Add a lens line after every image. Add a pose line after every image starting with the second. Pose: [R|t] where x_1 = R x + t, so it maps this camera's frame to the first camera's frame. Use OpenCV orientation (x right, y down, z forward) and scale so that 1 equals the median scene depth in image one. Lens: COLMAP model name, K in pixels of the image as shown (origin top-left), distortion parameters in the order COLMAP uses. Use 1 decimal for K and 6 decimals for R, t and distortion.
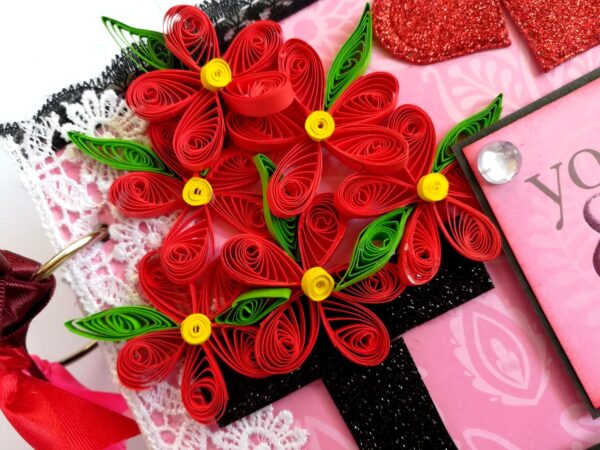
lens RADIAL K [[464.6, 0, 309.8], [0, 464.6, 227.9], [0, 0, 1]] dist [-0.070360, 0.039274]
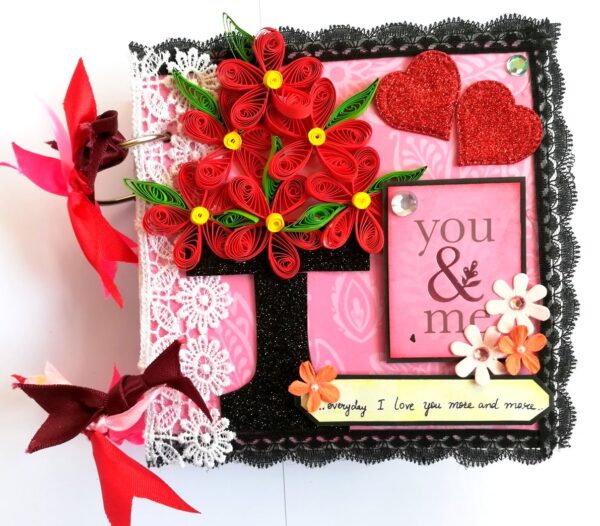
lens RADIAL K [[526.7, 0, 299.6], [0, 526.7, 258.9], [0, 0, 1]] dist [0.002965, -0.103219]
pose [[0.903430, 0.426630, 0.042437, 0.069771], [-0.428569, 0.895885, 0.117127, -0.023410], [0.011951, -0.124003, 0.992210, -0.896884]]
